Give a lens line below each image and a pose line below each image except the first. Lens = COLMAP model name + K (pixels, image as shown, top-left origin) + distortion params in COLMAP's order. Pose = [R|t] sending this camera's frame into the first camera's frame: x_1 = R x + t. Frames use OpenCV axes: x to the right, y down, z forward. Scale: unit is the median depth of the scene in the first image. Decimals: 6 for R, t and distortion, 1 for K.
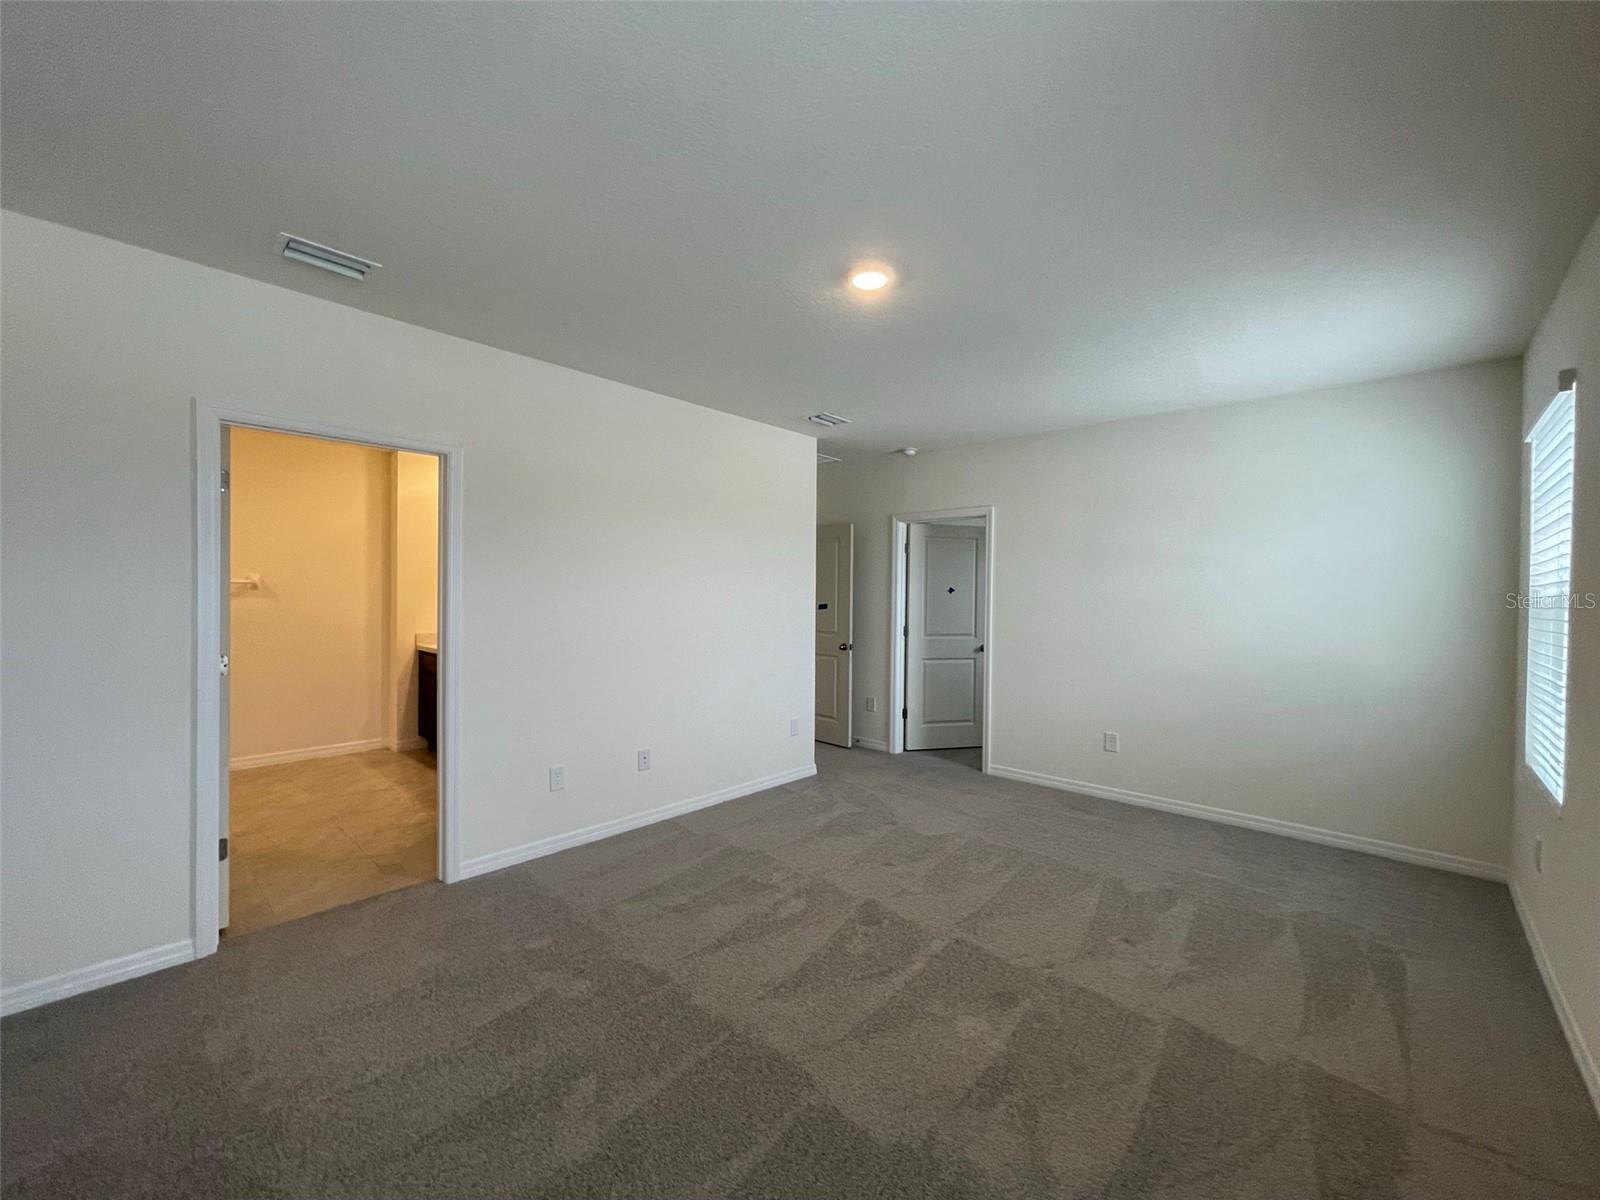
lens RADIAL K [[648.3, 0, 800.0], [0, 648.3, 600.0], [0, 0, 1]] dist [-0.000454, 0.000046]
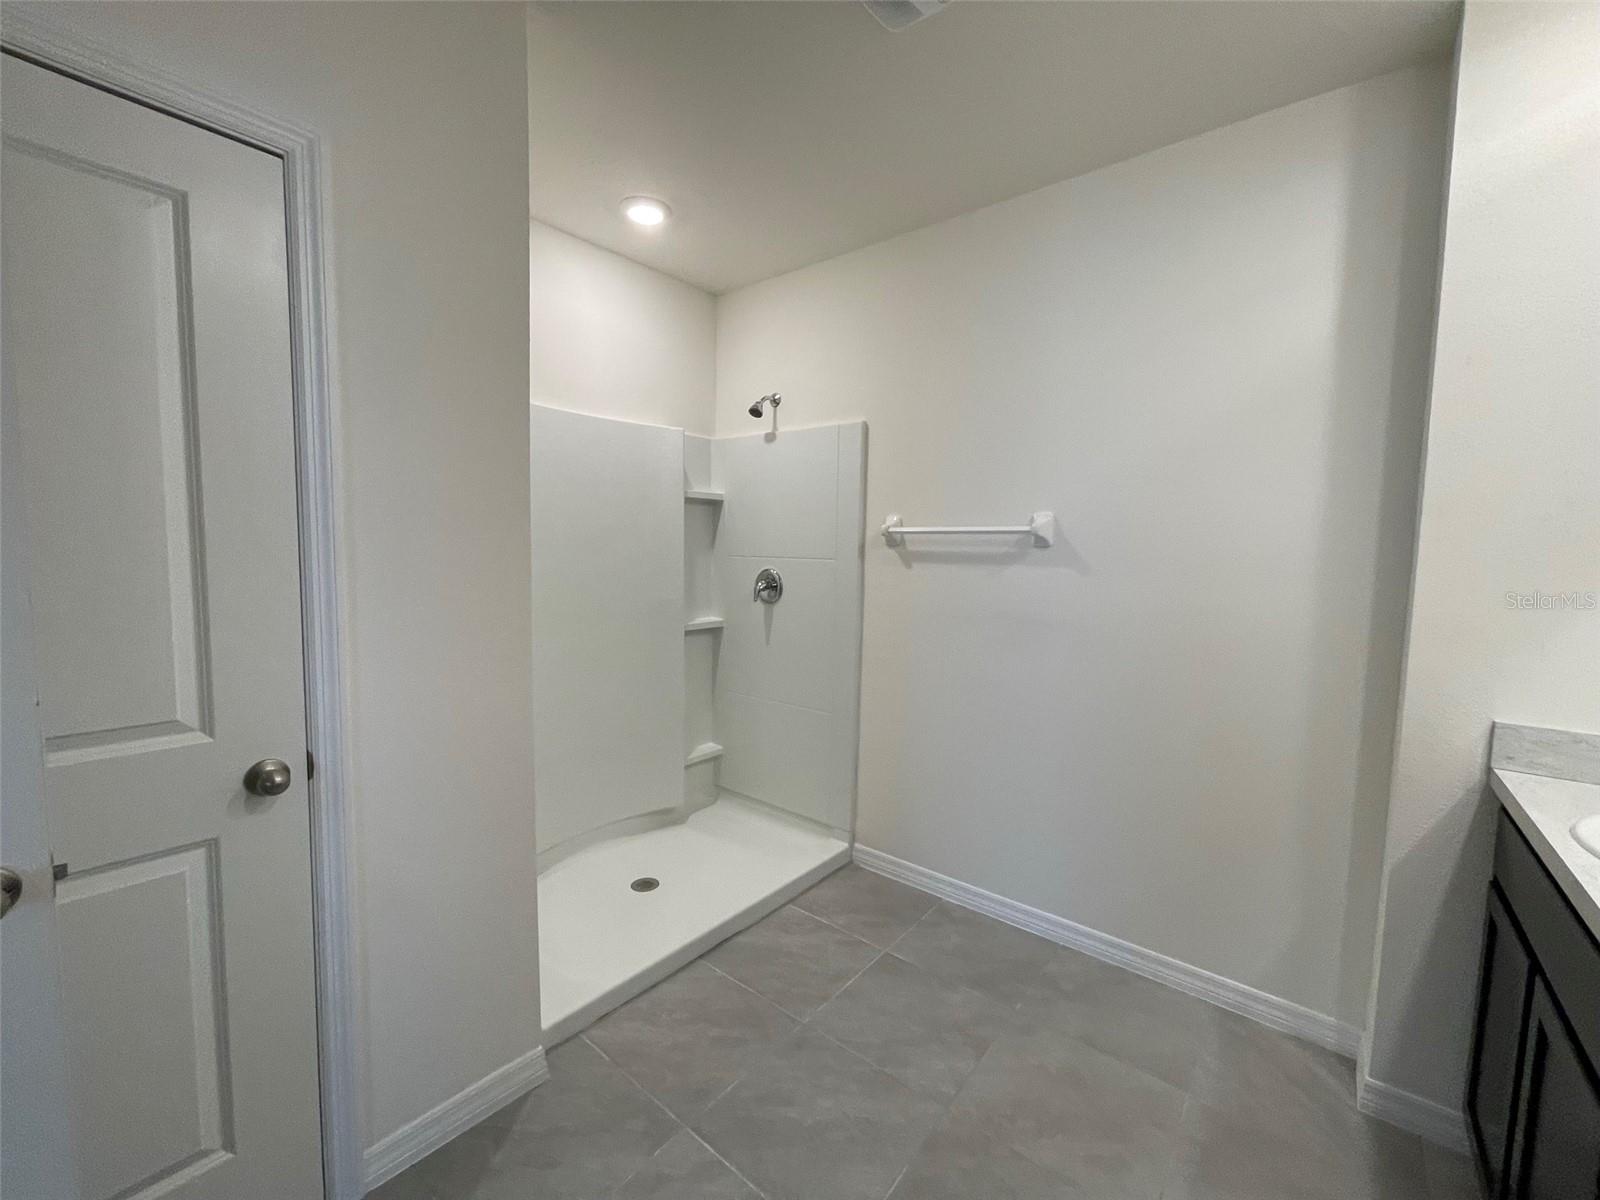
lens RADIAL K [[648.3, 0, 800.0], [0, 648.3, 600.0], [0, 0, 1]] dist [-0.000454, 0.000046]
pose [[0.056707, 0.062876, -0.996409, -0.365454], [-0.034725, 0.997535, 0.060971, -0.001206], [0.997787, 0.031143, 0.058750, 0.727290]]
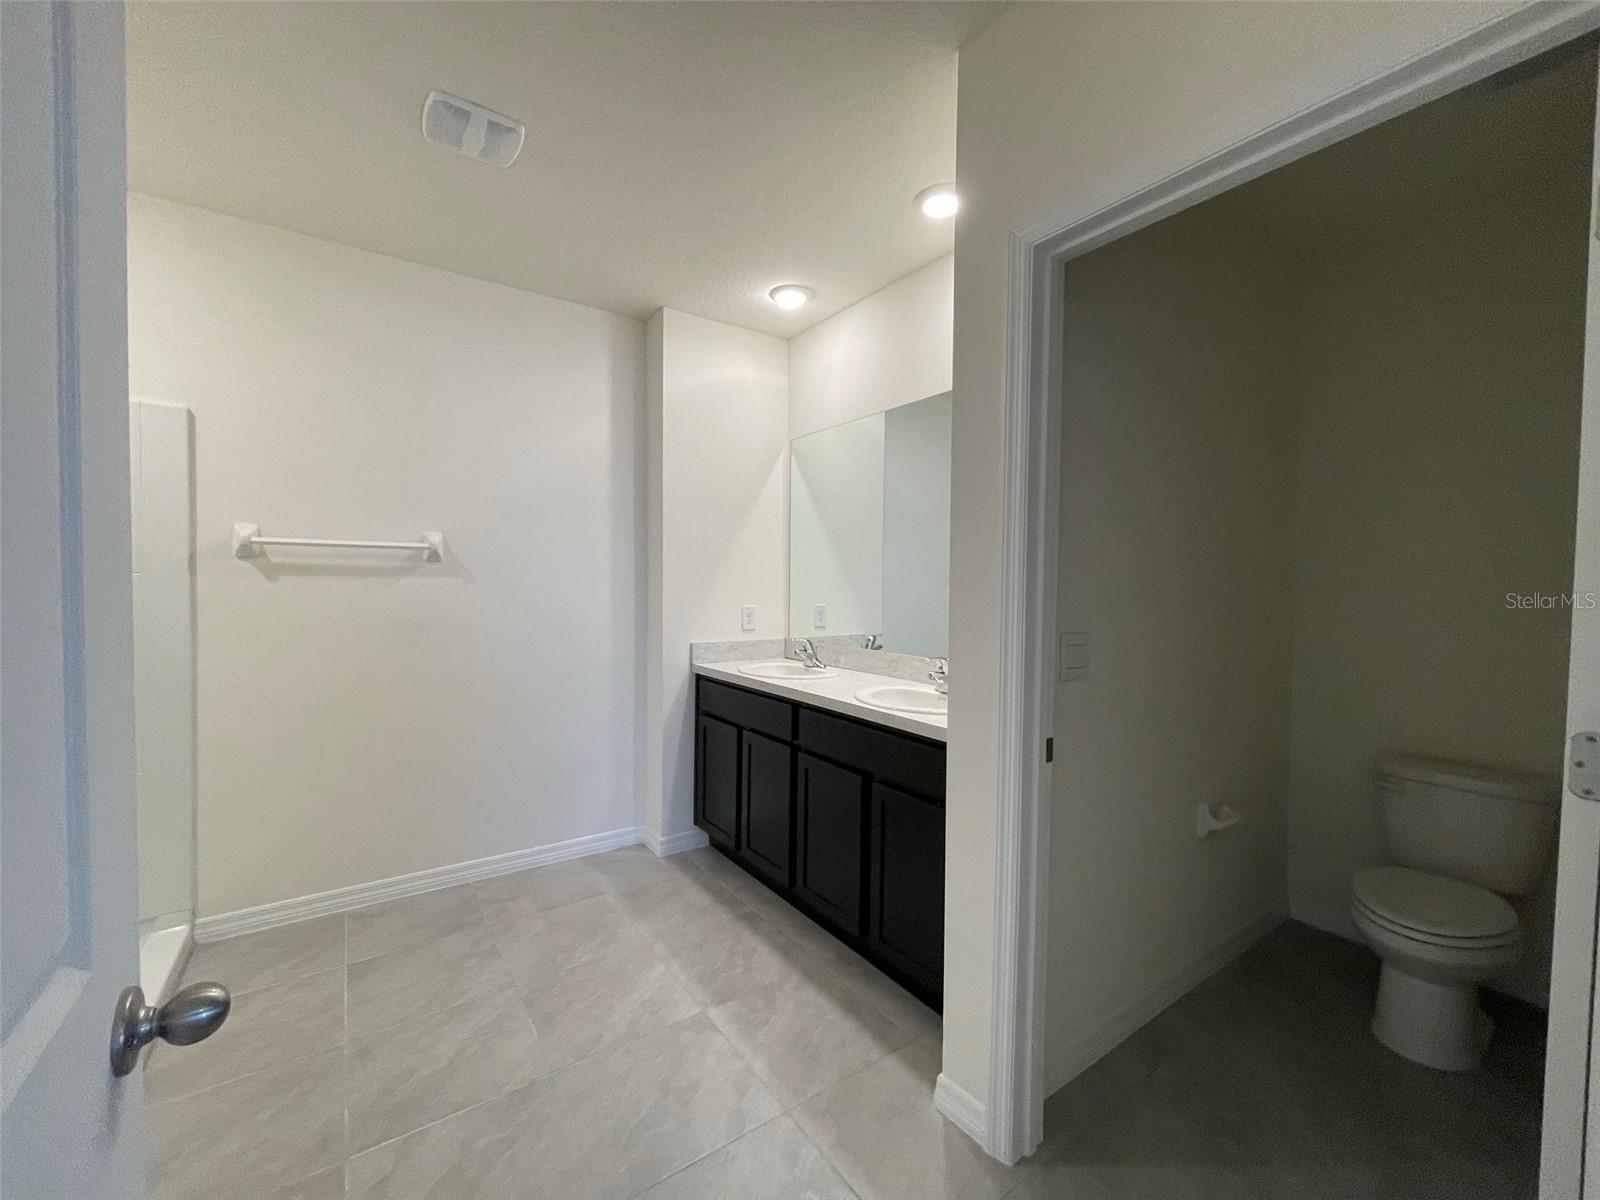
lens RADIAL K [[648.3, 0, 800.0], [0, 648.3, 600.0], [0, 0, 1]] dist [-0.000454, 0.000046]
pose [[0.977116, 0.001111, -0.212706, -0.391015], [0.001090, 0.999947, 0.010230, 0.009670], [0.212706, -0.010228, 0.977063, 0.489224]]
